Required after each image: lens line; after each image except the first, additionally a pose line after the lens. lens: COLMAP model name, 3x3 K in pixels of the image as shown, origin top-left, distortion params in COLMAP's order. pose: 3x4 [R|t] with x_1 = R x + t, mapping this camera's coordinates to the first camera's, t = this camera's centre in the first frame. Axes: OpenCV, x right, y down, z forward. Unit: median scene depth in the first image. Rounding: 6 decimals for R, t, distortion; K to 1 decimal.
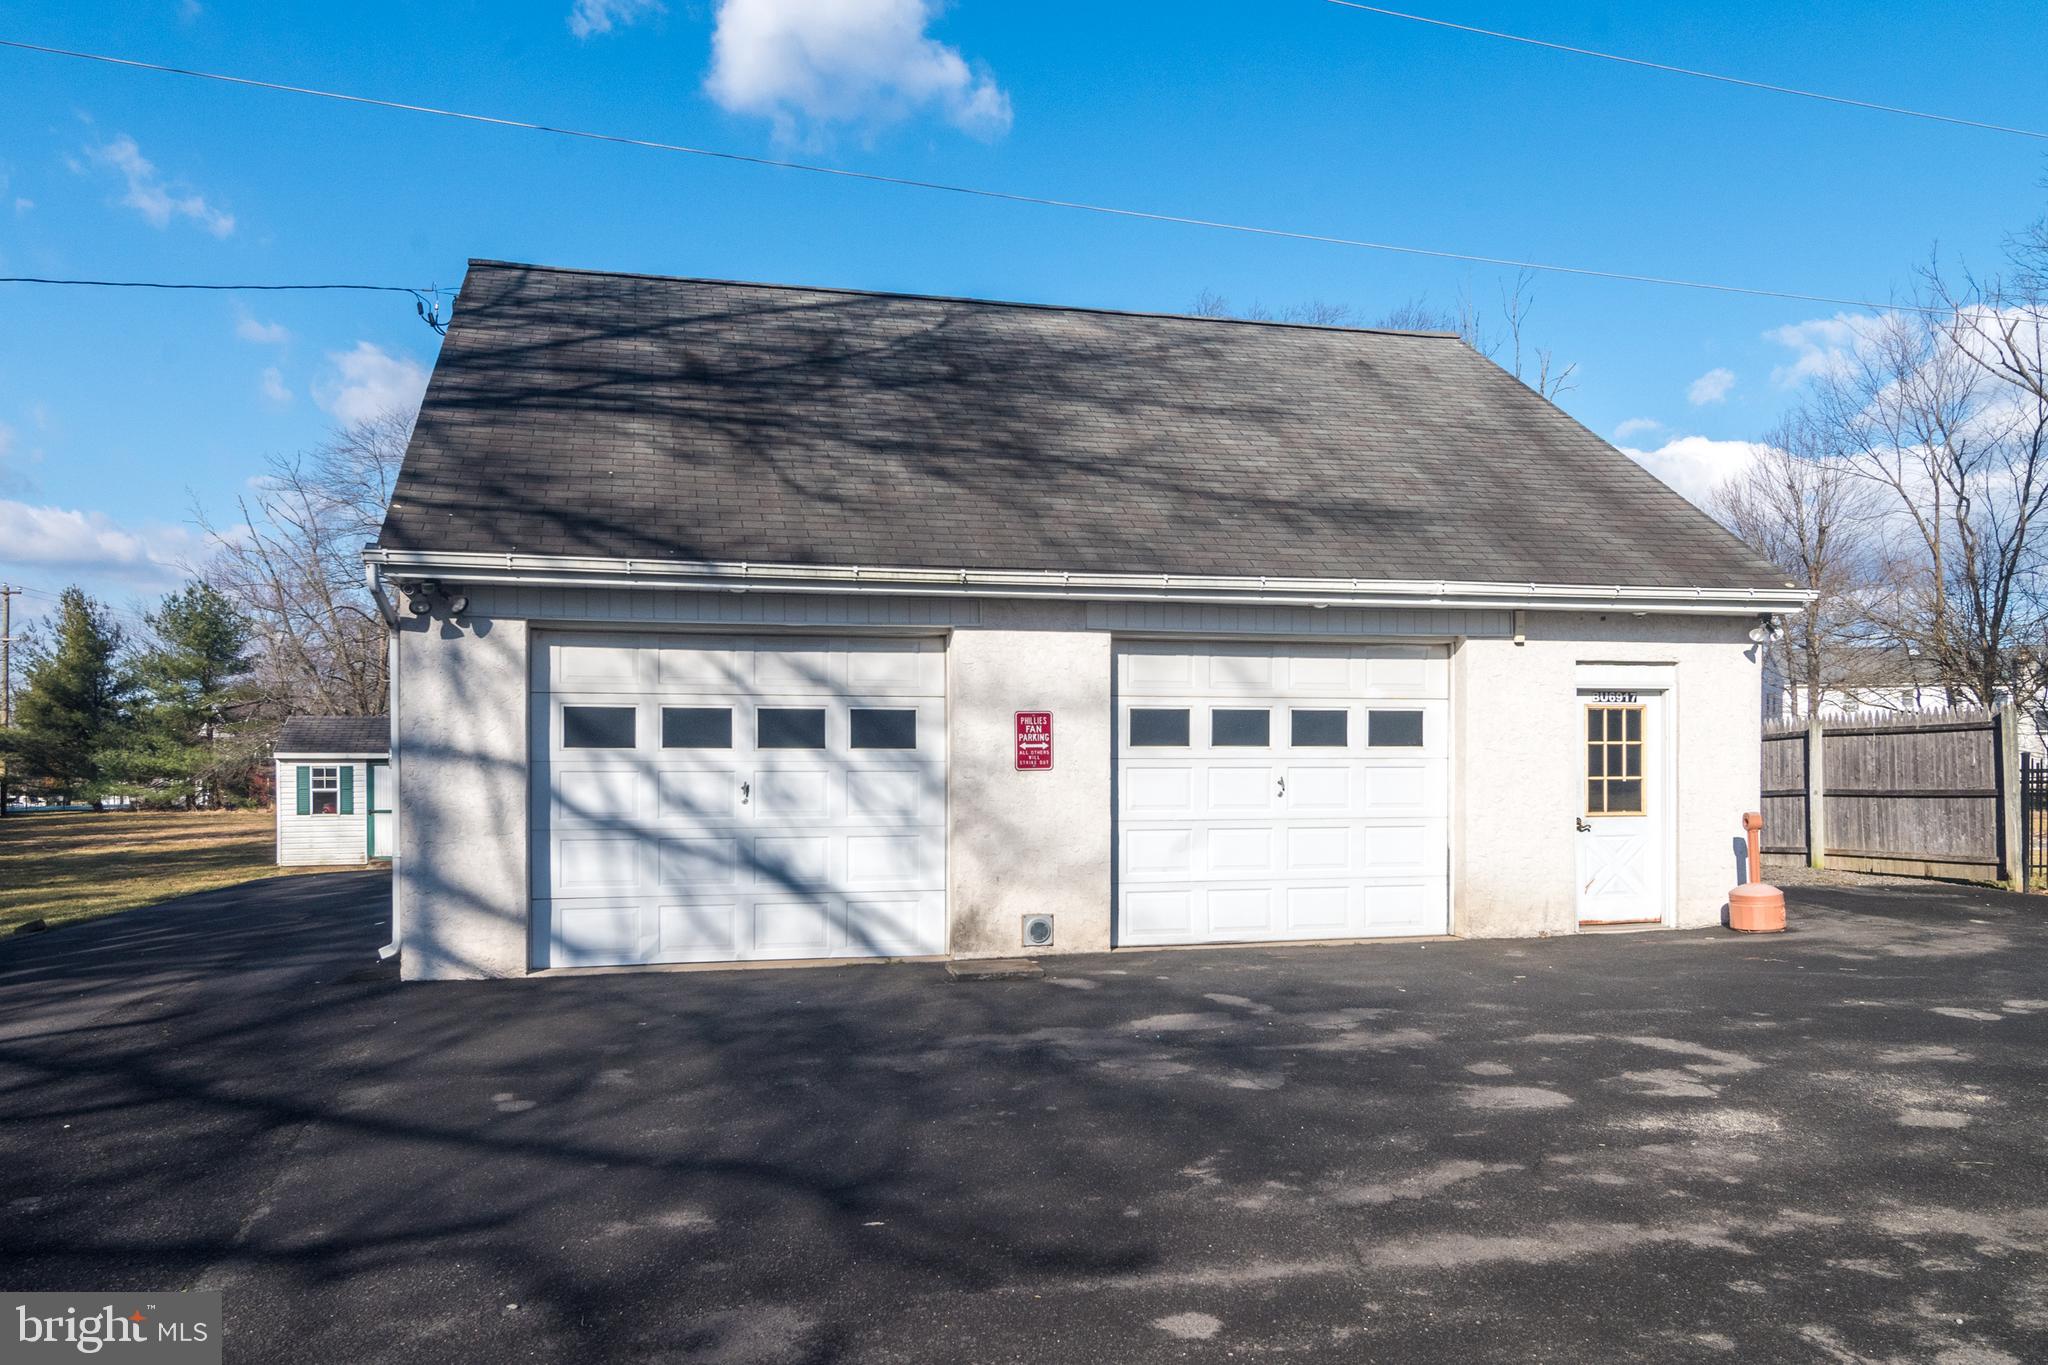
lens RADIAL K [[1453.6, 0, 1016.5], [0, 1453.6, 742.7], [0, 0, 1]] dist [-0.002100, -0.001742]
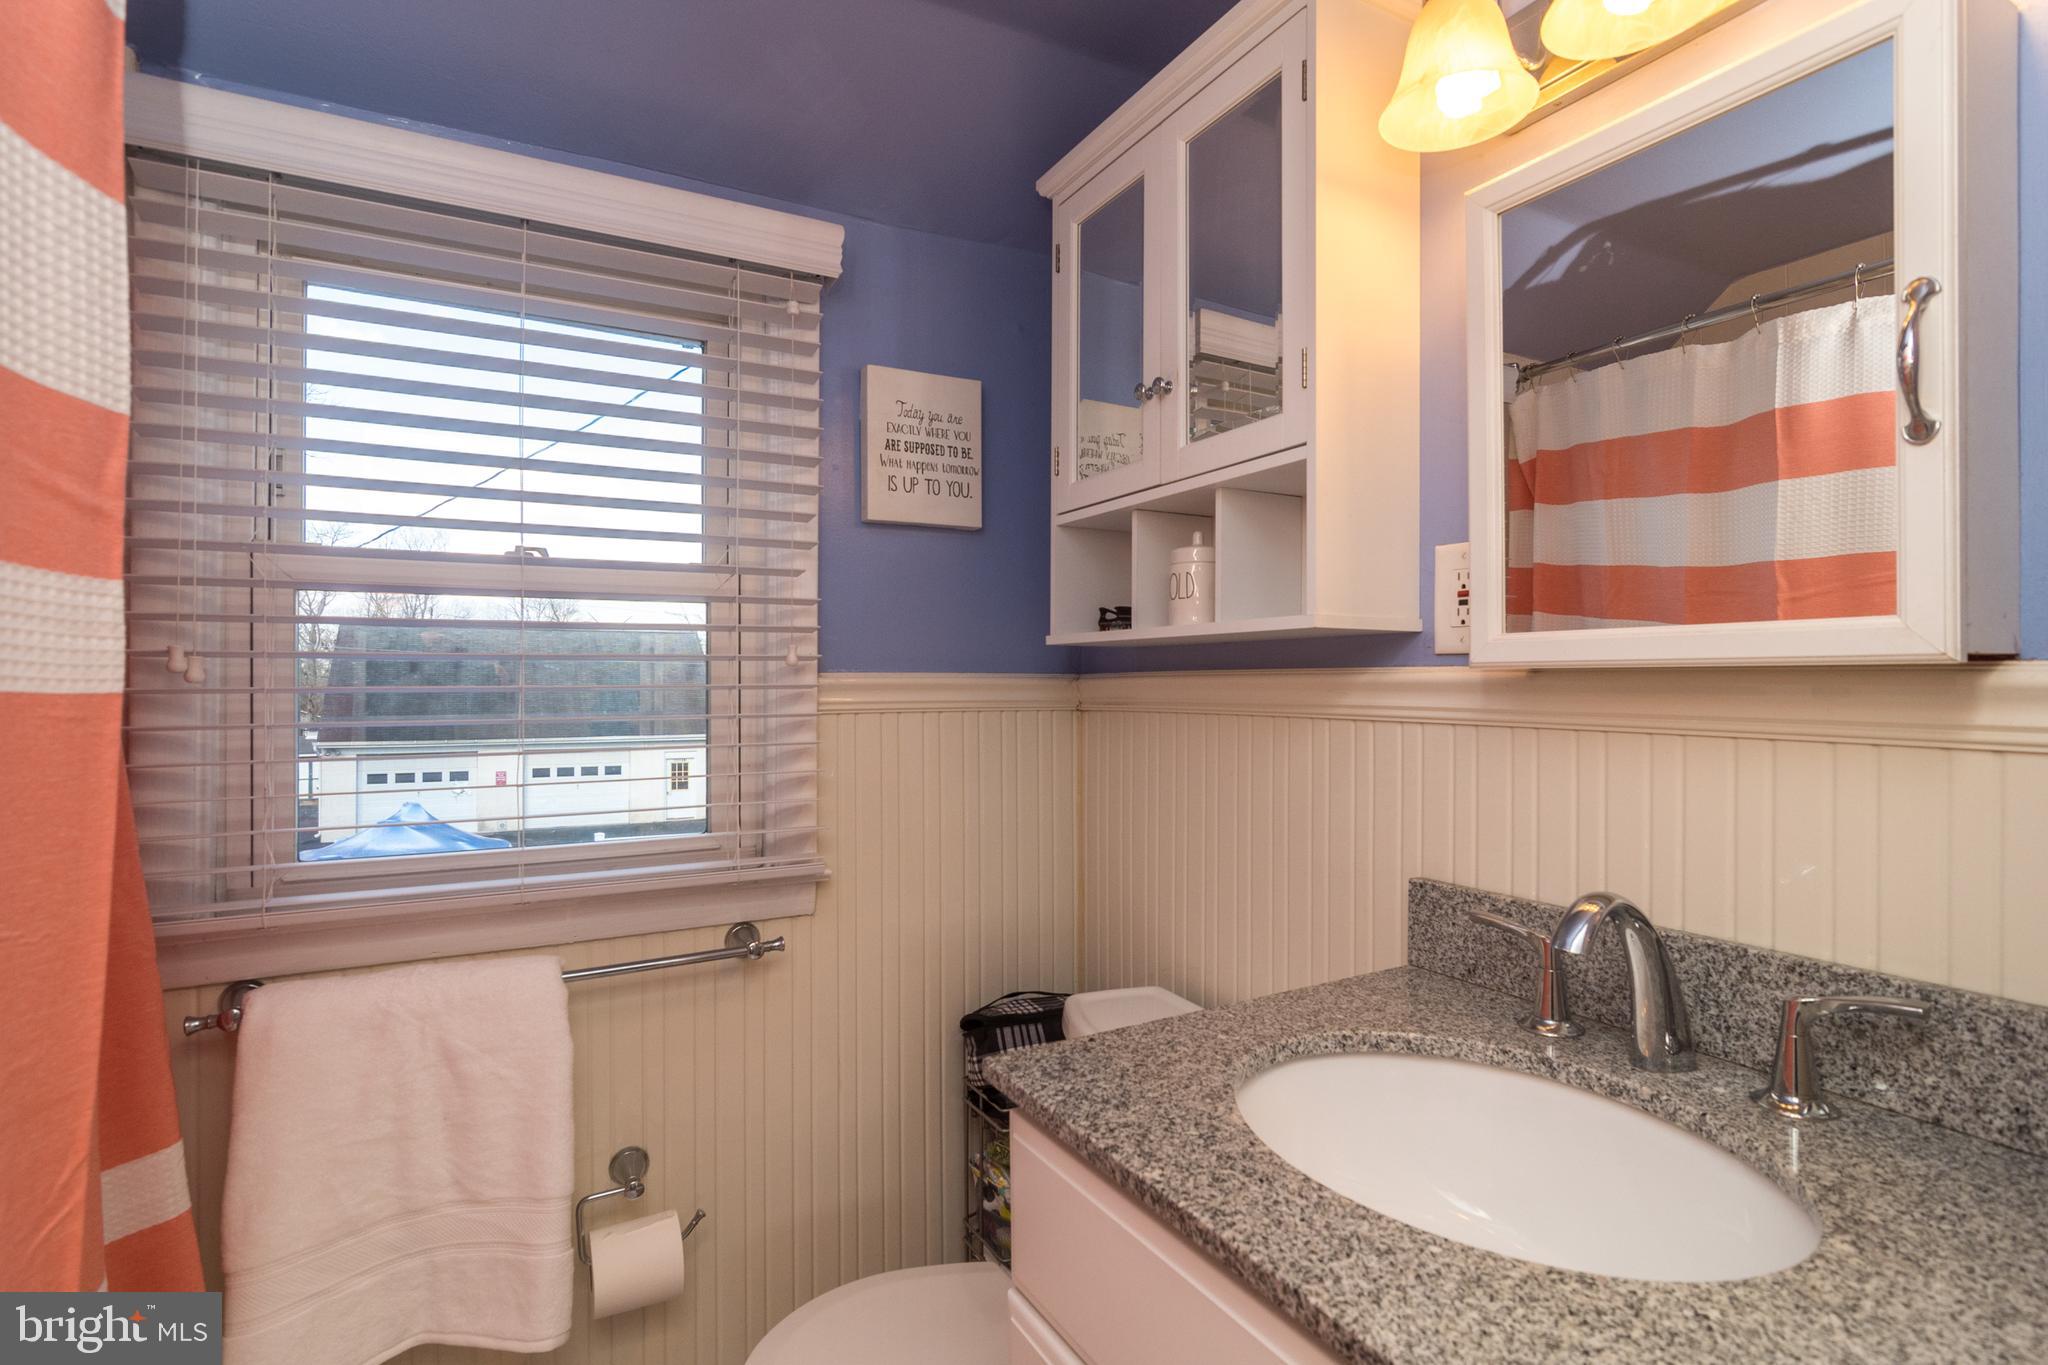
lens RADIAL K [[1000.4, 0, 1024.5], [0, 1000.4, 704.6], [0, 0, 1]] dist [0.003077, 0.000108]
pose [[0.969811, -0.003782, 0.243828, 0.731956], [0.002486, 0.999981, 0.005623, -0.214115], [-0.243845, -0.004847, 0.969802, -2.001340]]
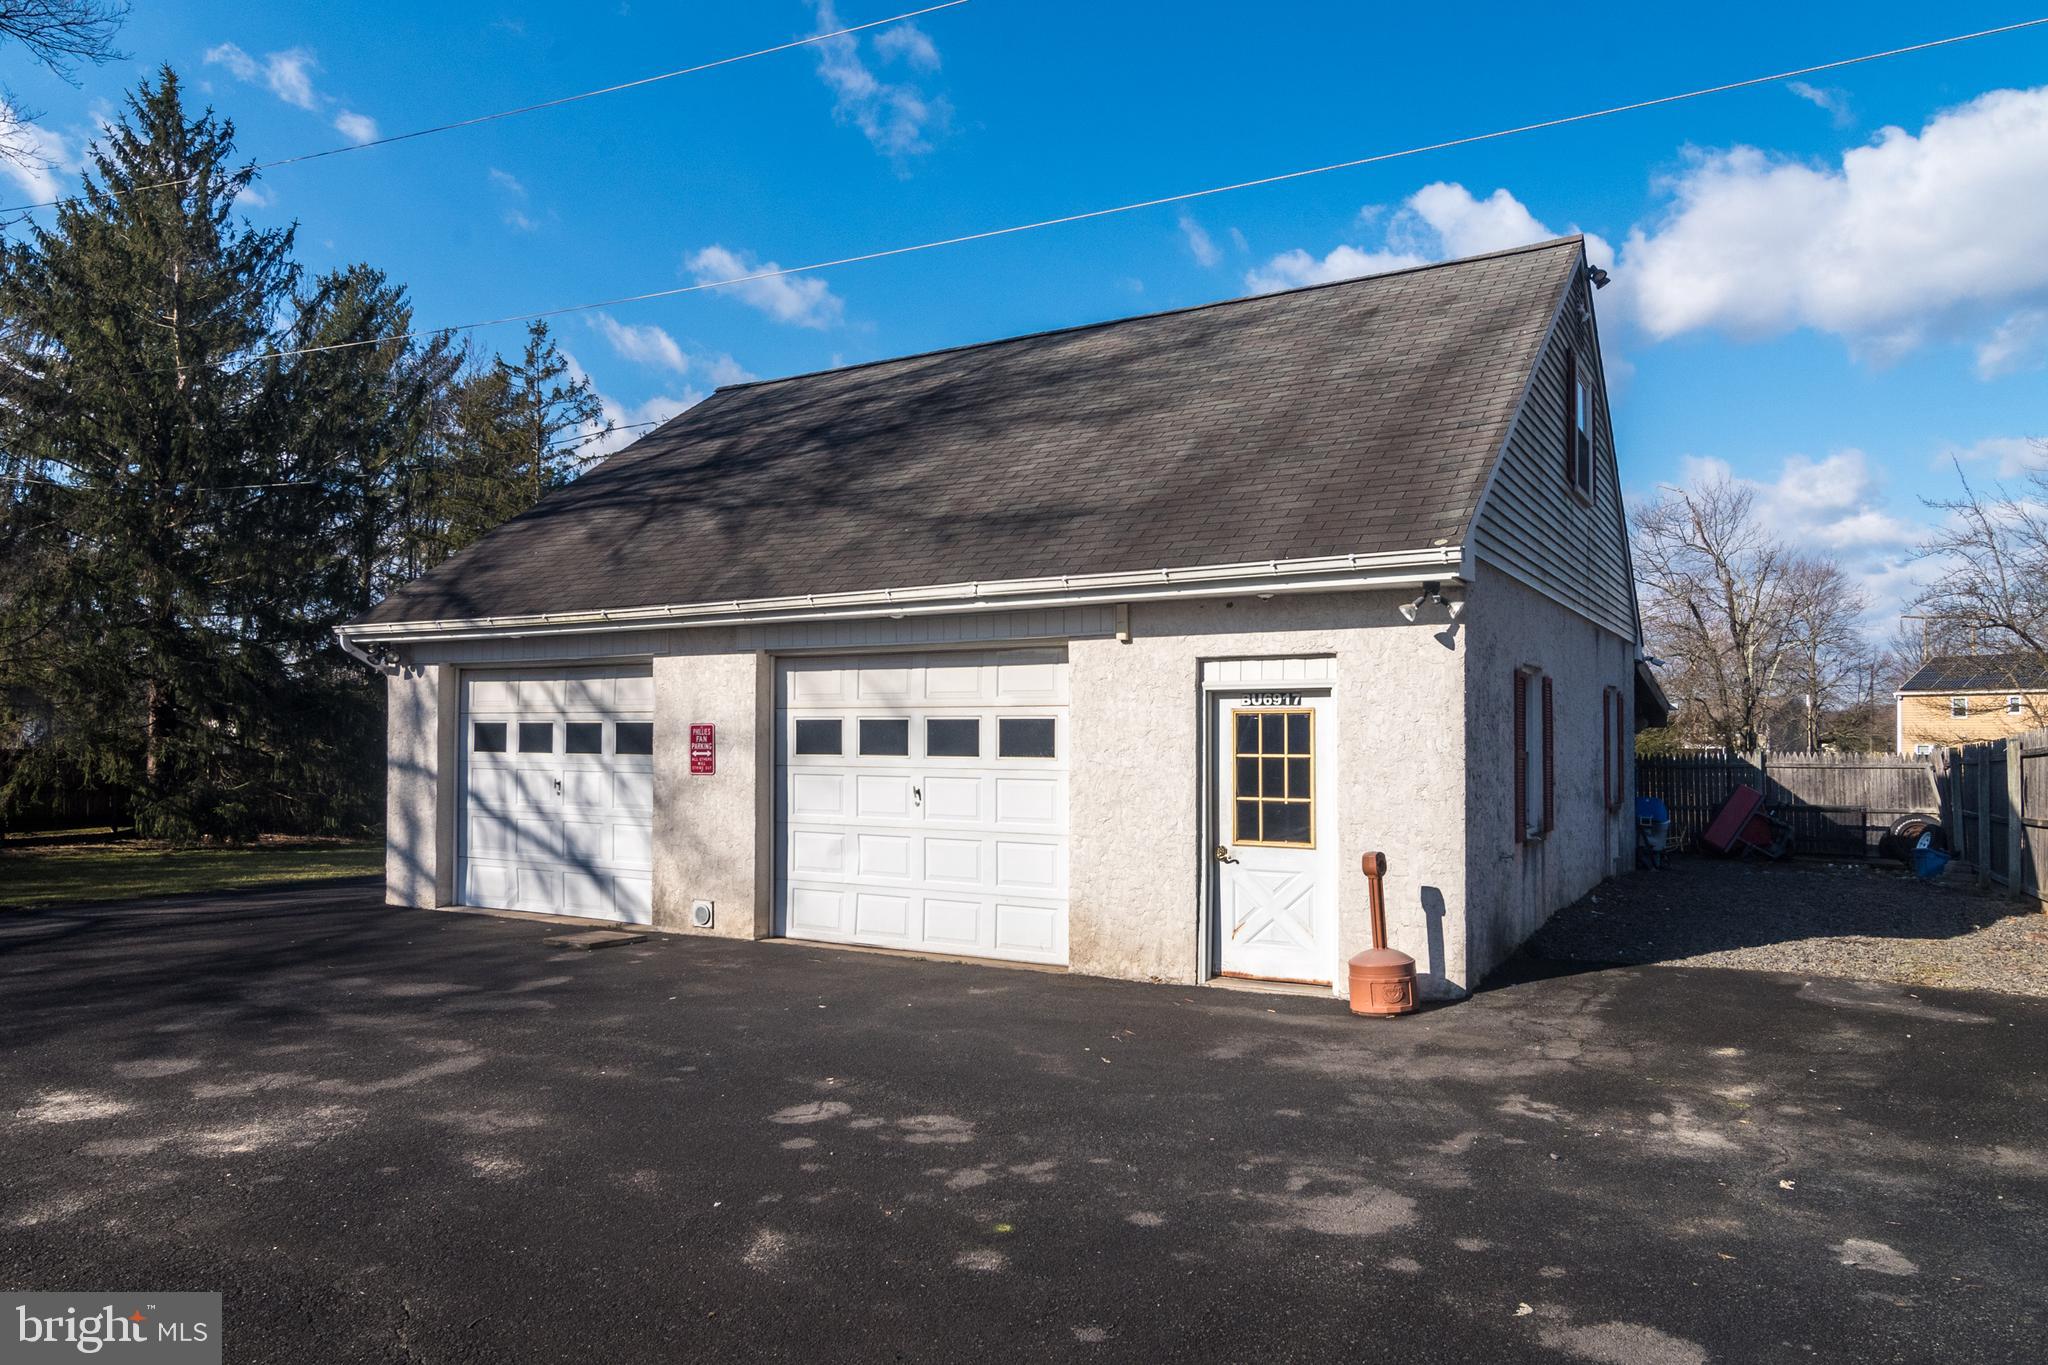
lens RADIAL K [[1326.3, 0, 1024.0], [0, 1326.3, 682.5], [0, 0, 1]] dist [0.002419, 0.000637]
pose [[0.713890, -0.026919, -0.699741, 0.935157], [-0.000879, 0.999226, -0.039336, -0.013009], [0.700258, 0.028697, 0.713313, 0.421965]]
